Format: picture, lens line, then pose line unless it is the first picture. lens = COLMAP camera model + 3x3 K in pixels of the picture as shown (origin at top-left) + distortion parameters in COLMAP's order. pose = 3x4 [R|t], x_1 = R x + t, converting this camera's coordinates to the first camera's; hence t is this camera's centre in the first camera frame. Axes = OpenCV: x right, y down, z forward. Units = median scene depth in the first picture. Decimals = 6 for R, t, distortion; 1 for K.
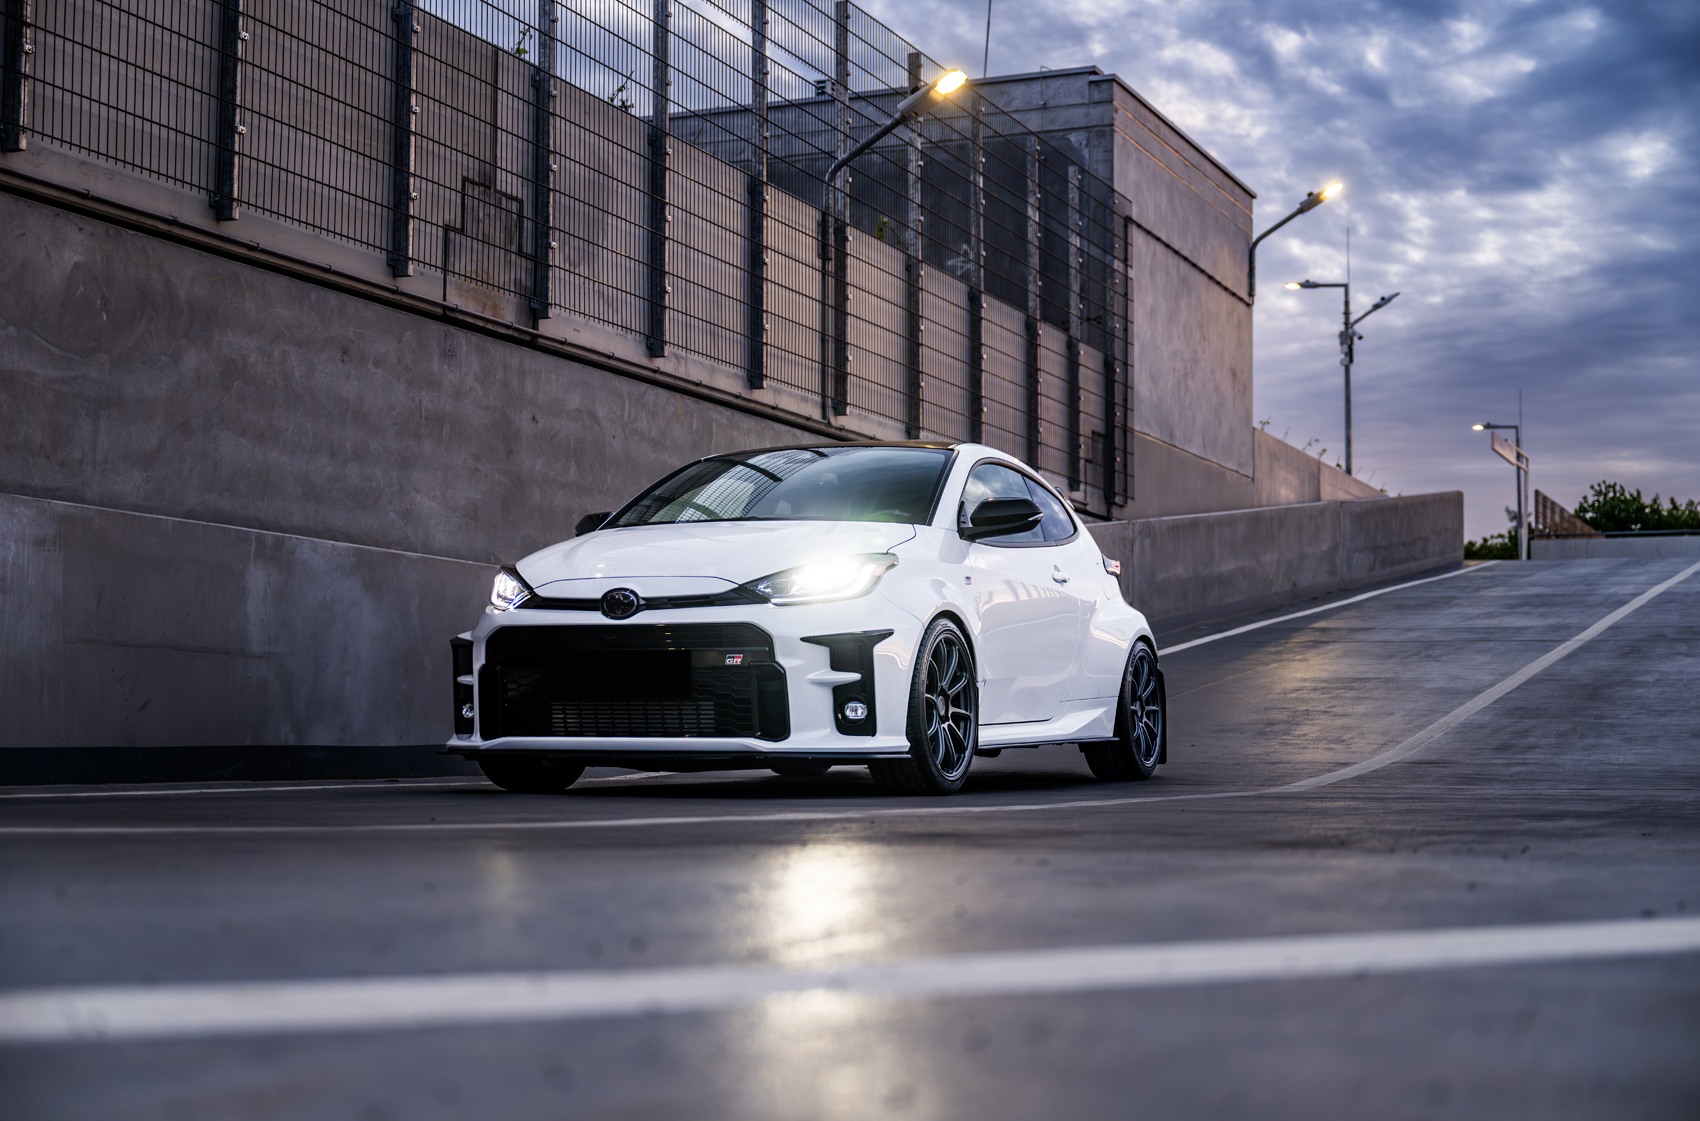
lens RADIAL K [[2417.9, 0, 844.2], [0, 2417.9, 553.0], [0, 0, 1]] dist [0.017240, 0.000000]
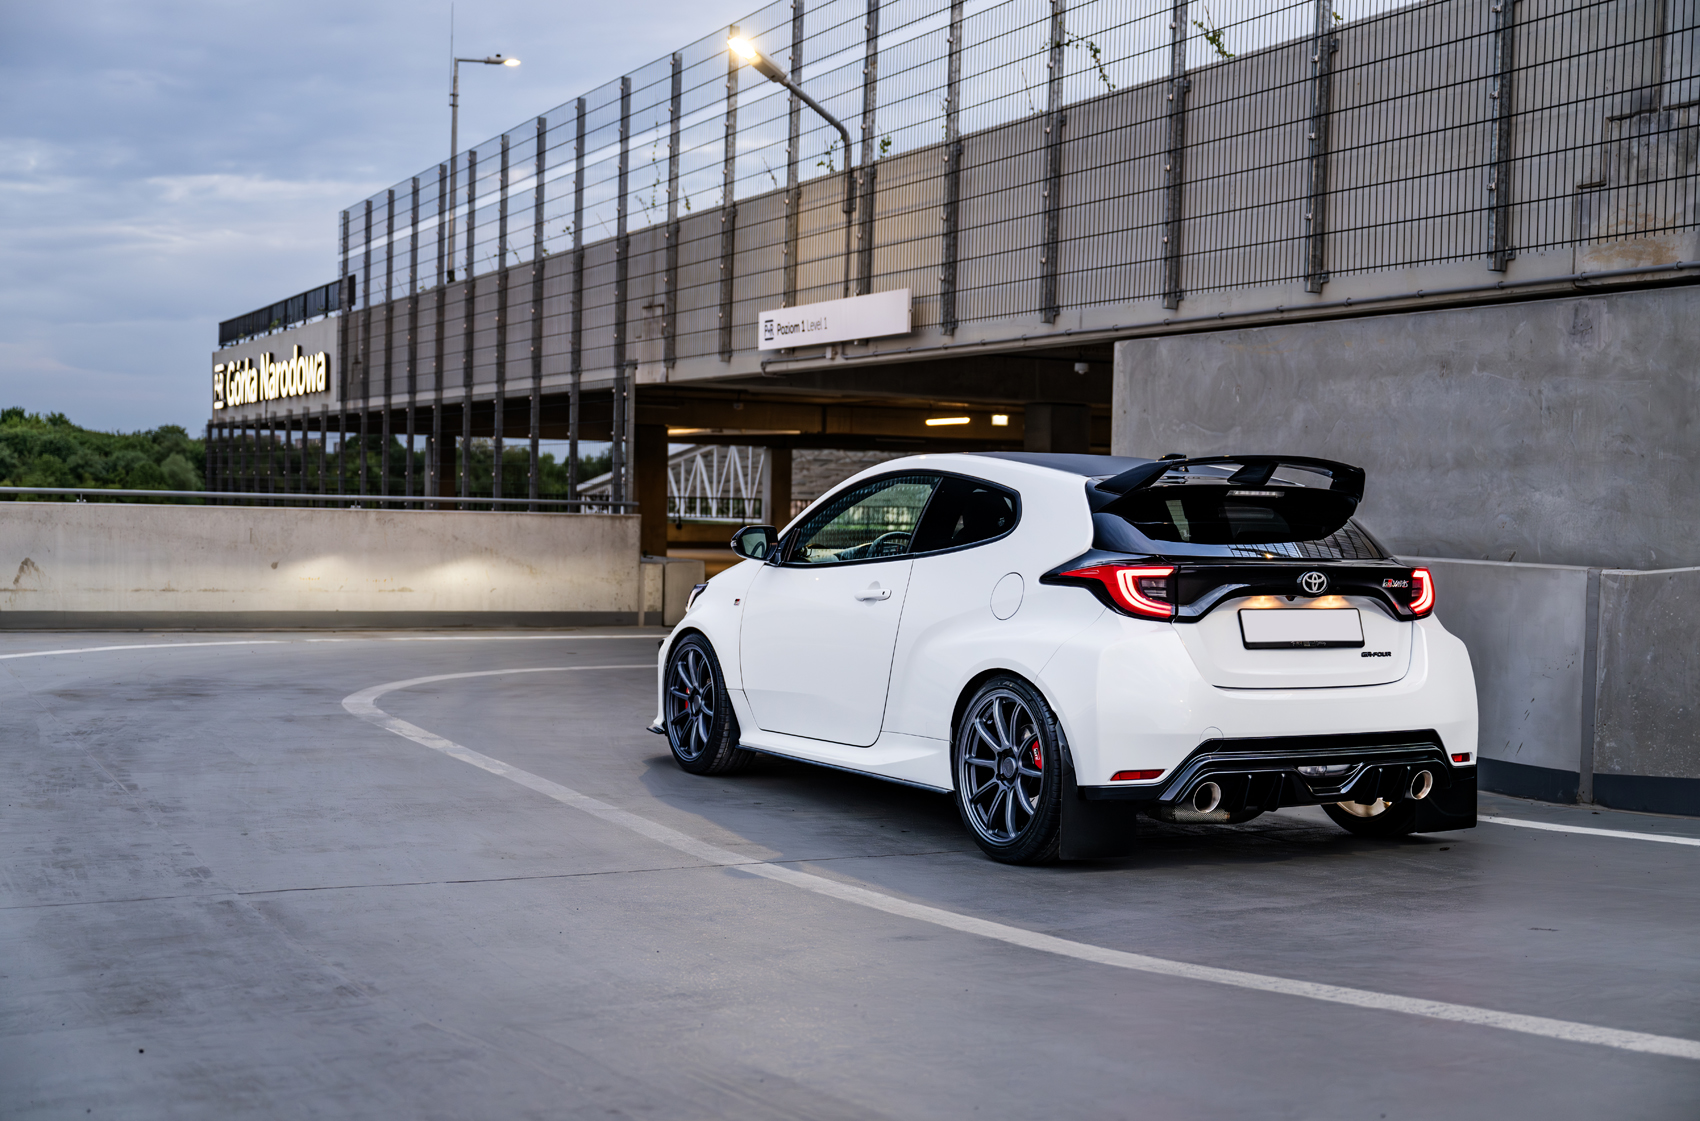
lens RADIAL K [[2047.9, 0, 848.3], [0, 2047.9, 557.2], [0, 0, 1]] dist [0.024784, 0.000000]
pose [[-0.627862, -0.002934, -0.778319, 0.677197], [0.032871, 0.999001, -0.030282, 0.018166], [0.777630, -0.044597, -0.627138, 1.427990]]
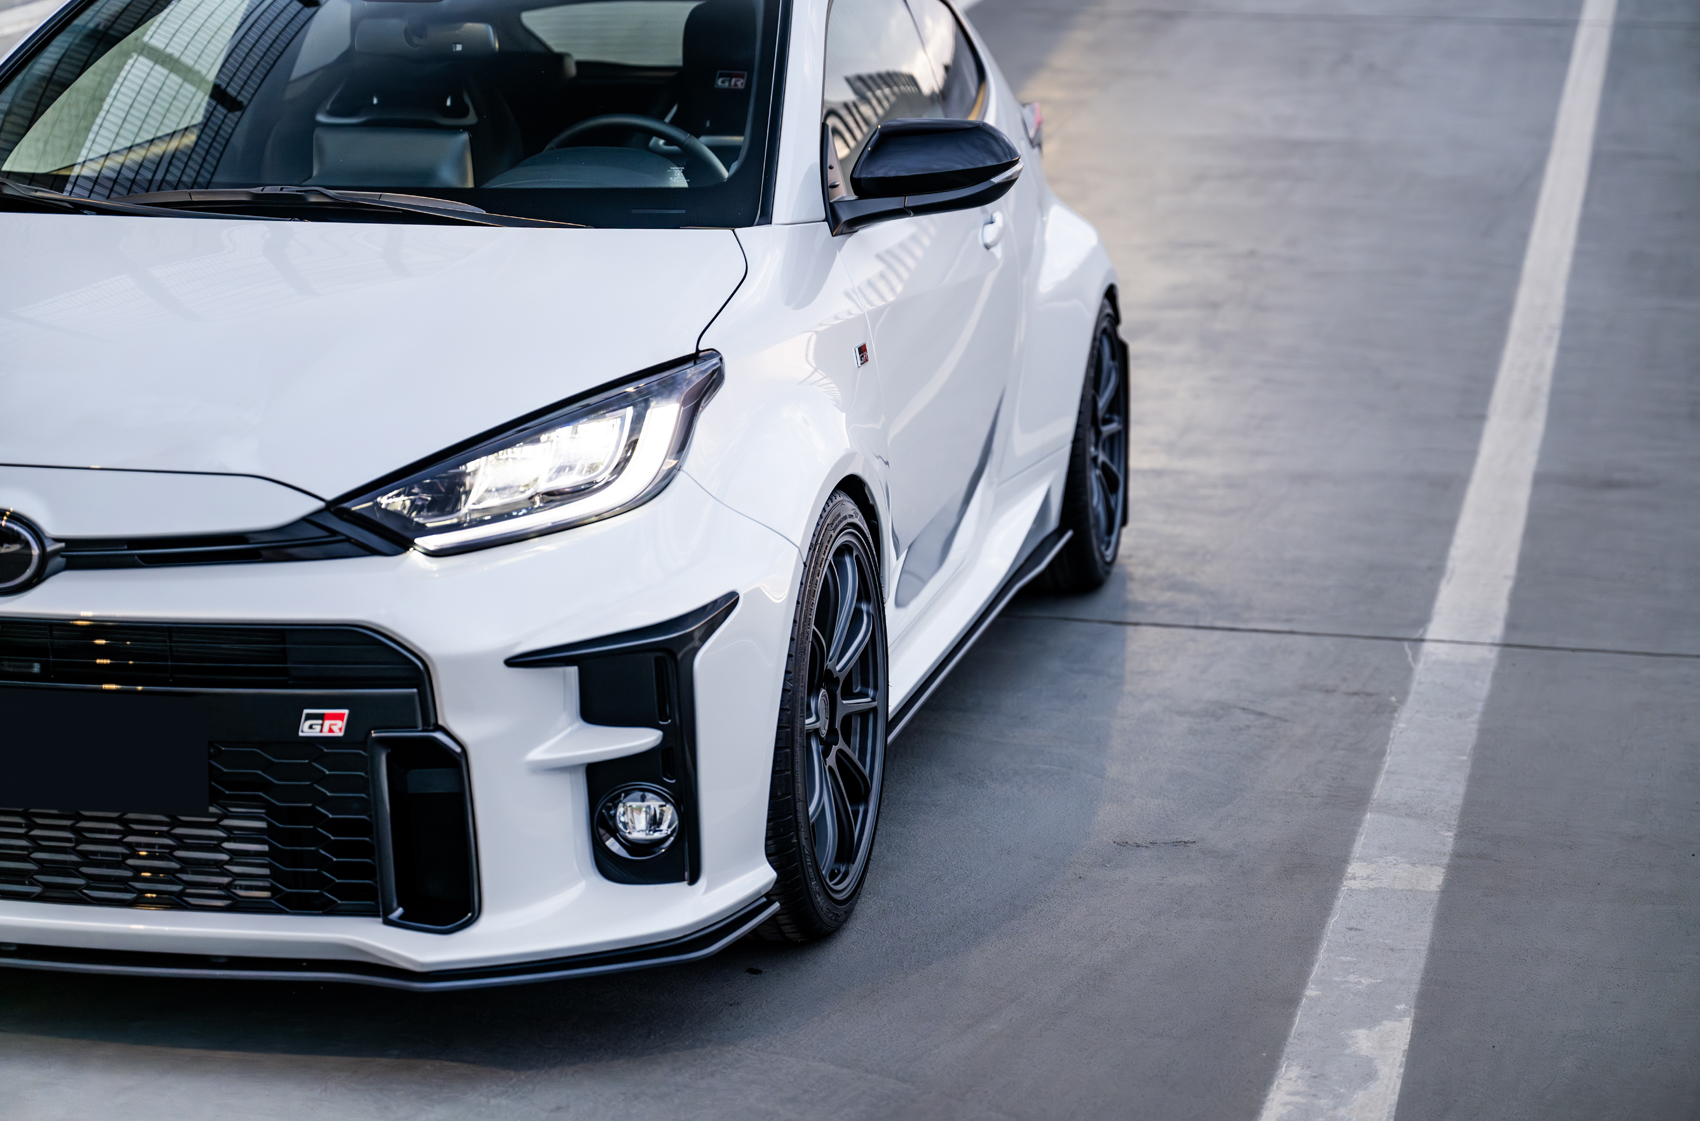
lens RADIAL K [[3400.6, 0, 855.4], [0, 3400.6, 553.7], [0, 0, 1]] dist [-0.011521, 0.000000]
pose [[0.984247, -0.028991, 0.174408, -0.042587], [-0.016600, 0.966954, 0.254409, -0.086424], [-0.176020, -0.253296, 0.951240, 0.388140]]
